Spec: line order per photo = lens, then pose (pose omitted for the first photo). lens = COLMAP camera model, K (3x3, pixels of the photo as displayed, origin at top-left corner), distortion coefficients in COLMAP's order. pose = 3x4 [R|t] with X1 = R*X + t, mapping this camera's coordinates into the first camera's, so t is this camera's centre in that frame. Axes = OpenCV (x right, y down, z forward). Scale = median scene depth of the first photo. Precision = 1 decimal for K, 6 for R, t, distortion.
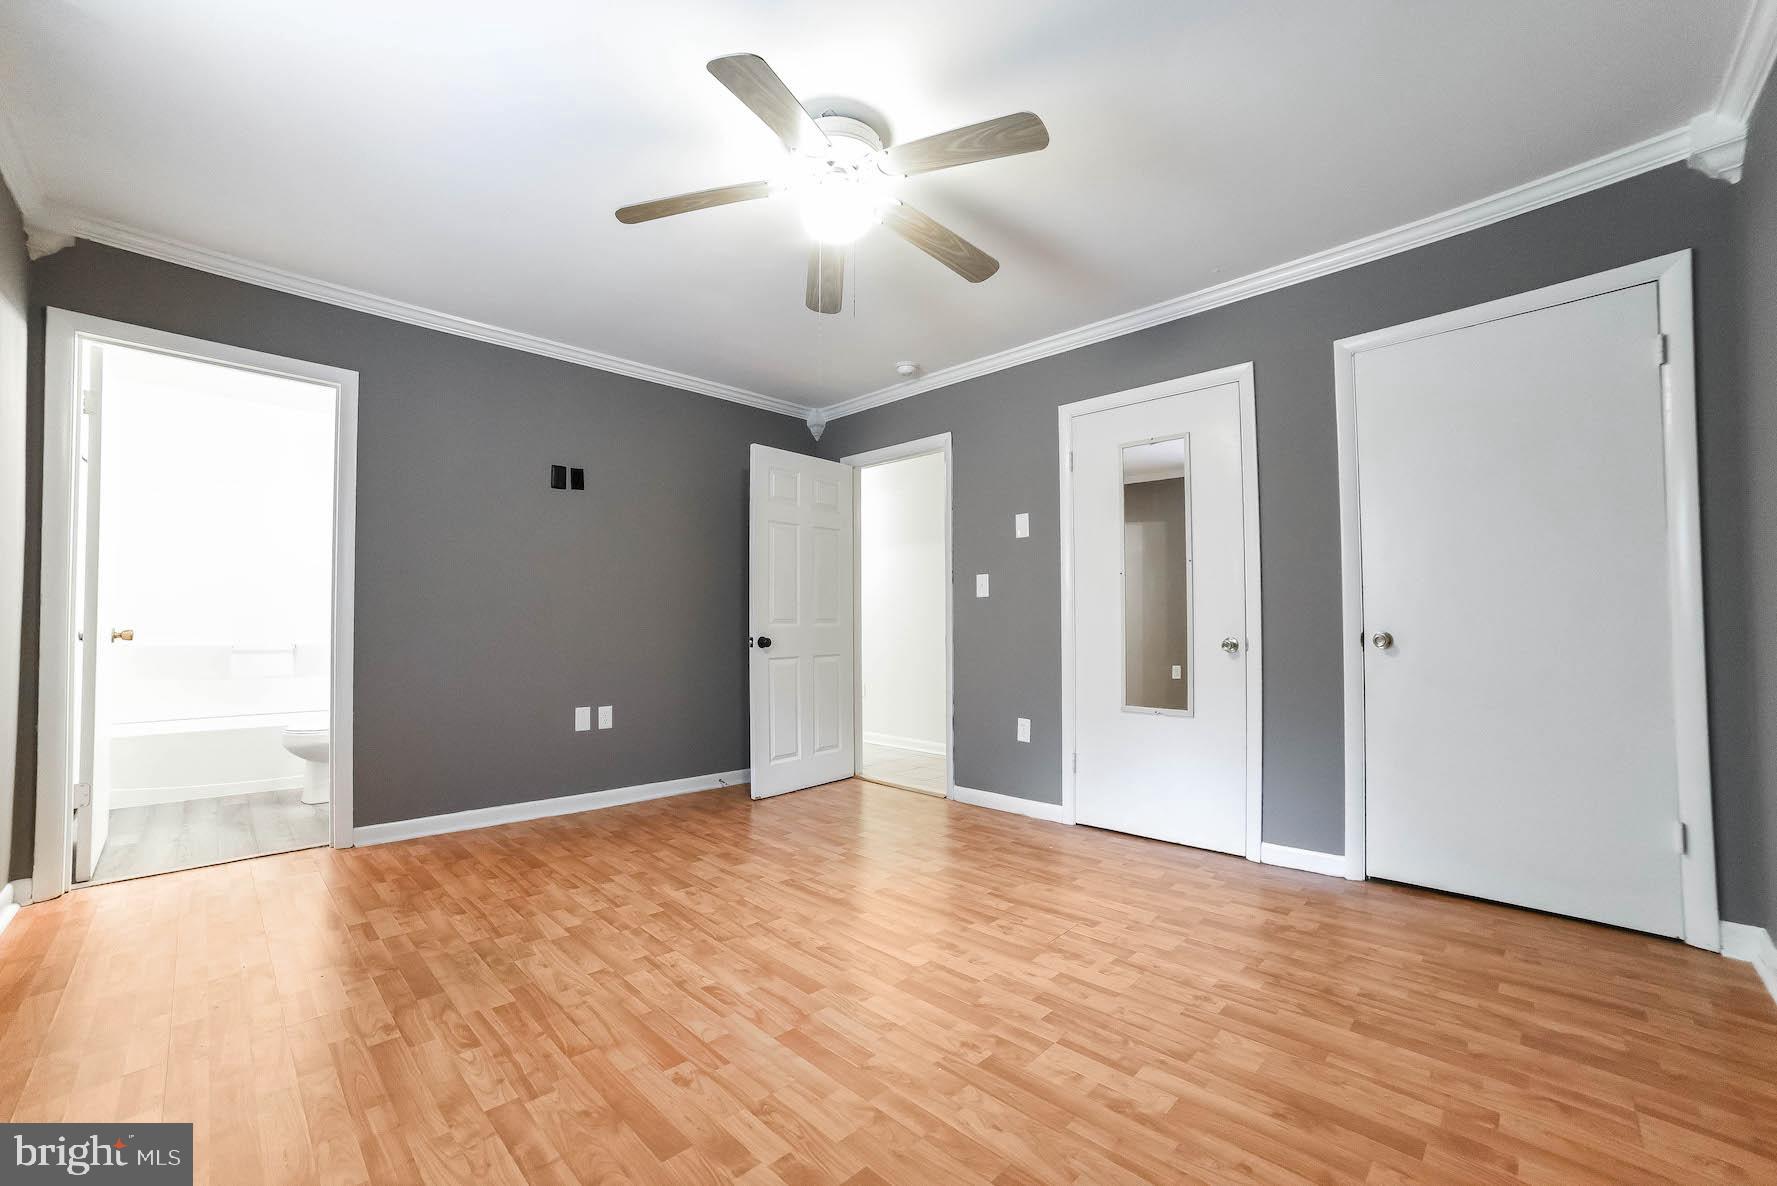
lens RADIAL K [[720.1, 0, 891.6], [0, 720.1, 600.2], [0, 0, 1]] dist [-0.082986, 0.029808]
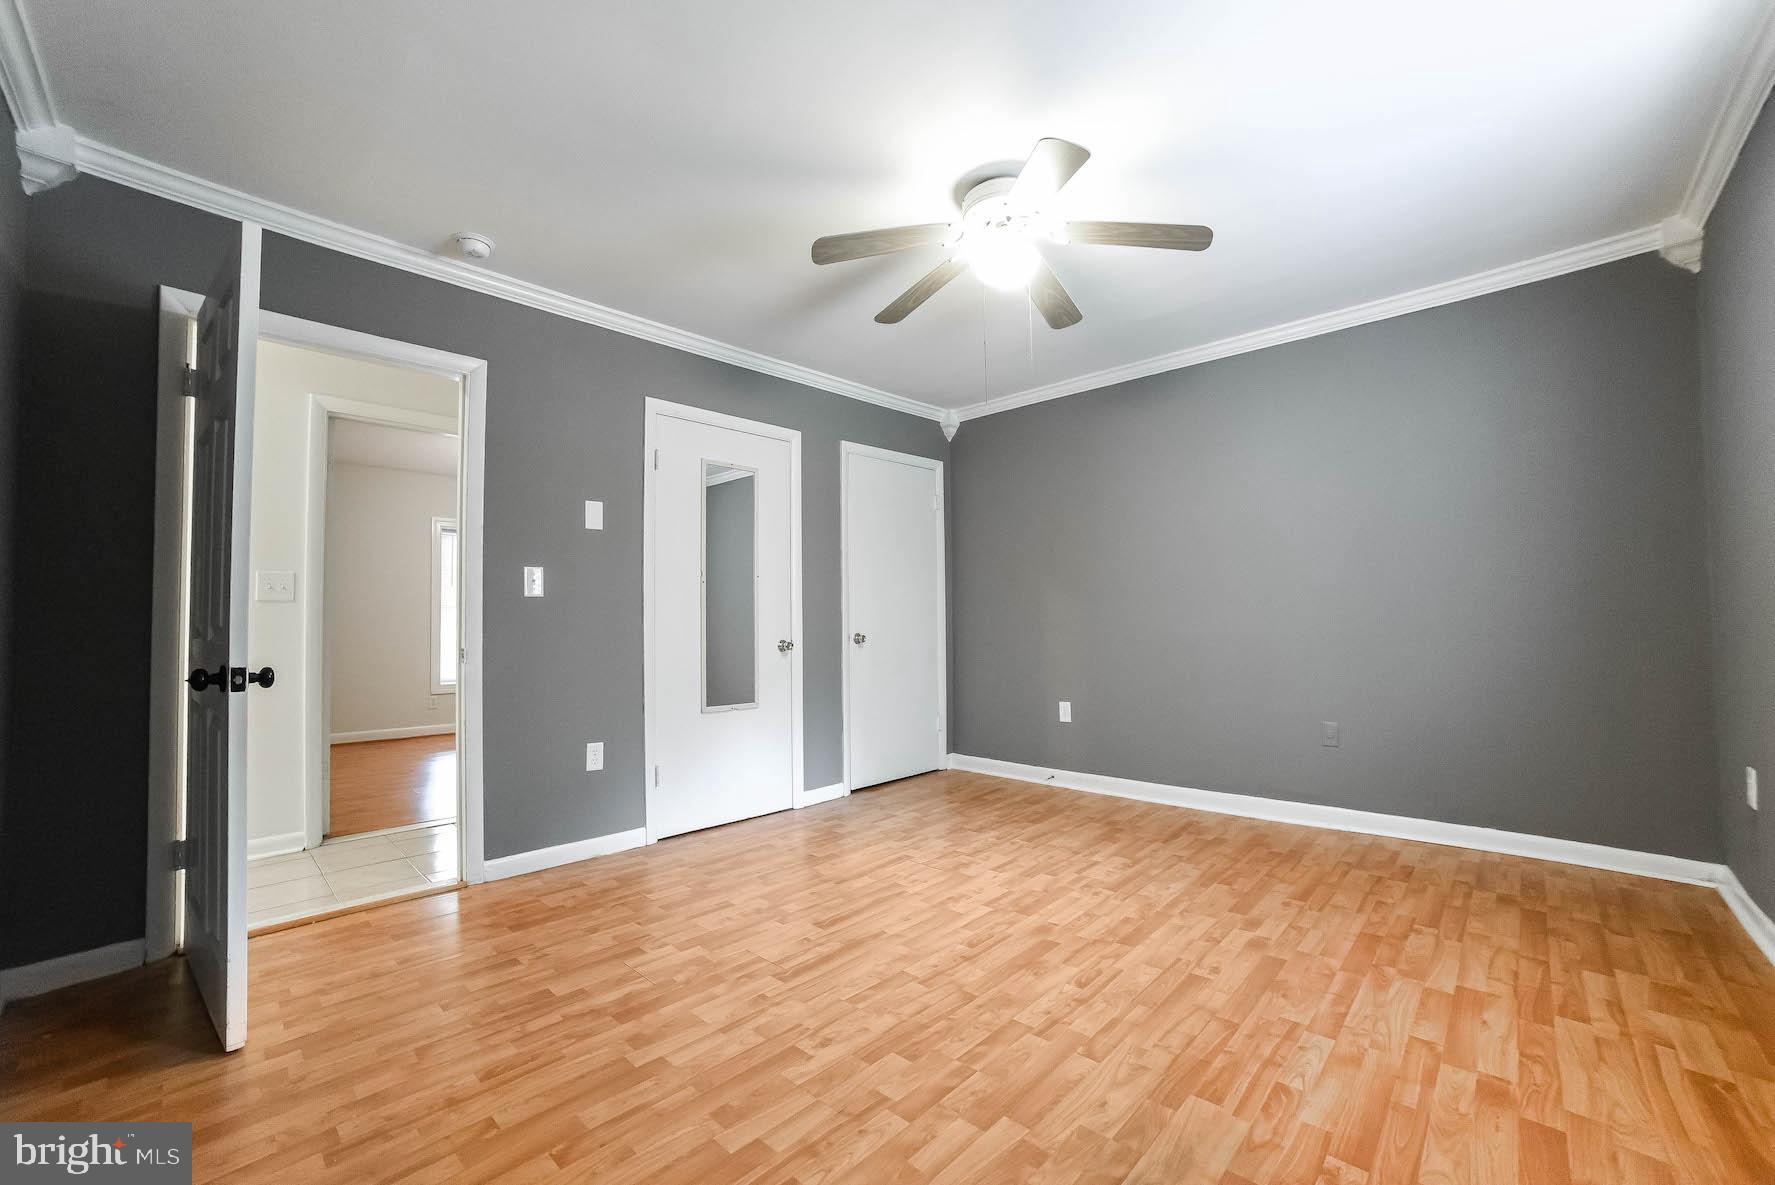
lens RADIAL K [[719.3, 0, 890.6], [0, 719.3, 599.7], [0, 0, 1]] dist [-0.082986, 0.029808]
pose [[-0.031949, 0.038759, 0.998738, -1.111771], [-0.024703, 0.998912, -0.039556, 0.035227], [-0.999184, -0.025936, -0.030956, 1.139514]]
